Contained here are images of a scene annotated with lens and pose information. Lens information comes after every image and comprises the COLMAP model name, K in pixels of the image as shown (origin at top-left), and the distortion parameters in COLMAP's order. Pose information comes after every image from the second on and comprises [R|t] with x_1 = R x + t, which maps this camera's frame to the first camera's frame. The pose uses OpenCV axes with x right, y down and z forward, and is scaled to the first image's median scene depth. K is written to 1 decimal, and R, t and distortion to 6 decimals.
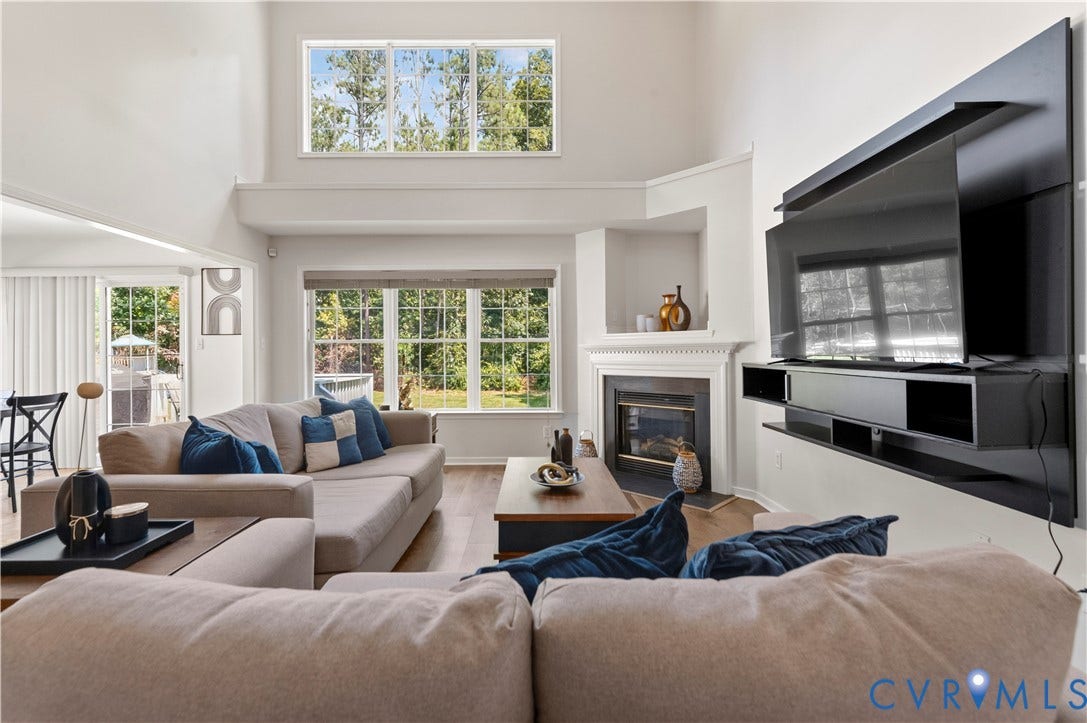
lens RADIAL K [[492.4, 0, 538.8], [0, 492.4, 356.6], [0, 0, 1]] dist [0.001765, -0.000019]
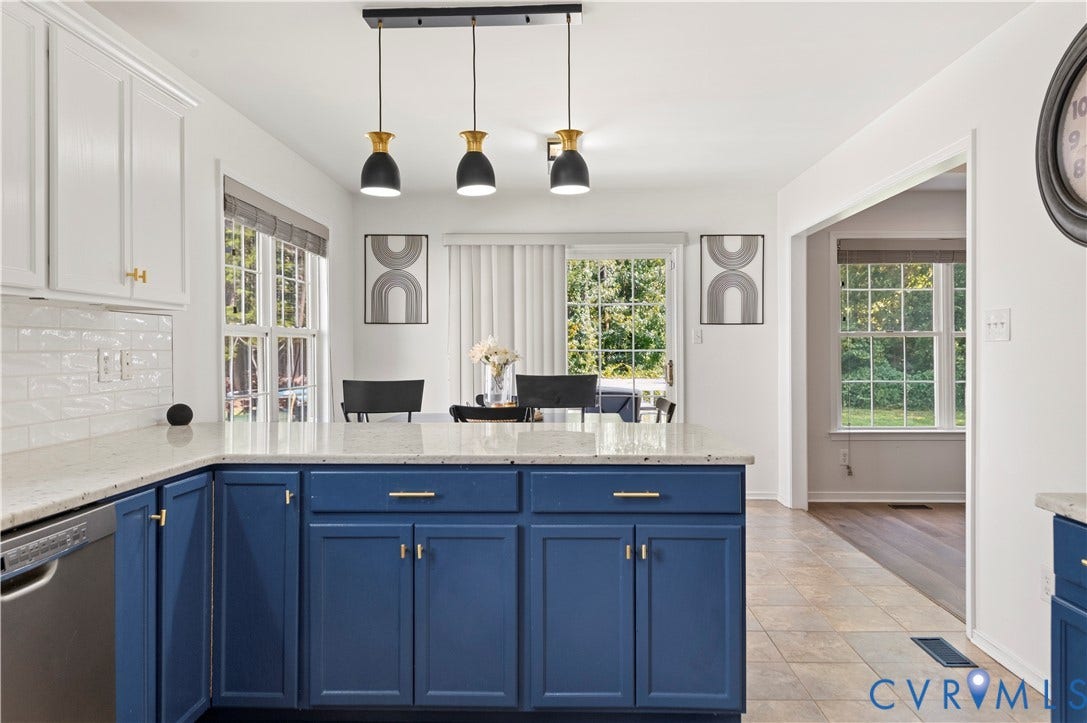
lens RADIAL K [[735.0, 0, 547.4], [0, 735.0, 353.3], [0, 0, 1]] dist [0.020893, -0.004493]
pose [[0.999856, 0.009699, -0.013918, -0.941041], [-0.009781, 0.999935, -0.005858, 0.009542], [0.013860, 0.005994, 0.999886, -0.120569]]
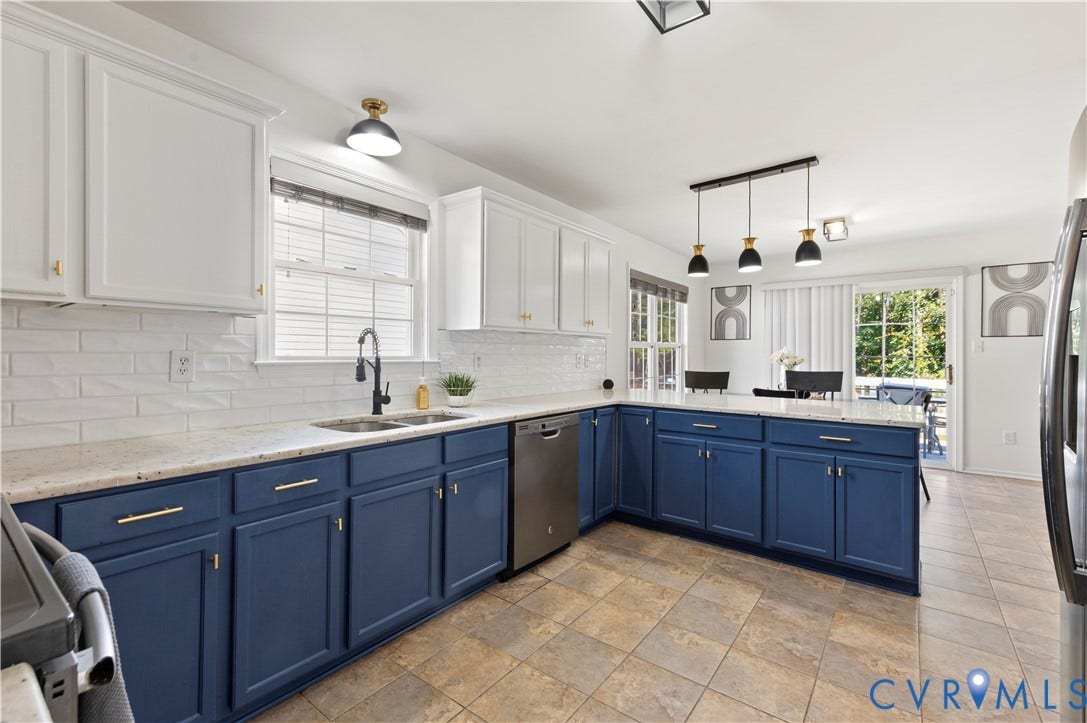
lens RADIAL K [[477.8, 0, 527.9], [0, 477.8, 354.2], [0, 0, 1]] dist [0.009958, 0.000003]
pose [[0.781349, 0.016093, -0.623887, -0.822770], [-0.021527, 0.999768, -0.001172, 0.010336], [0.623723, 0.014346, 0.781514, -0.287207]]
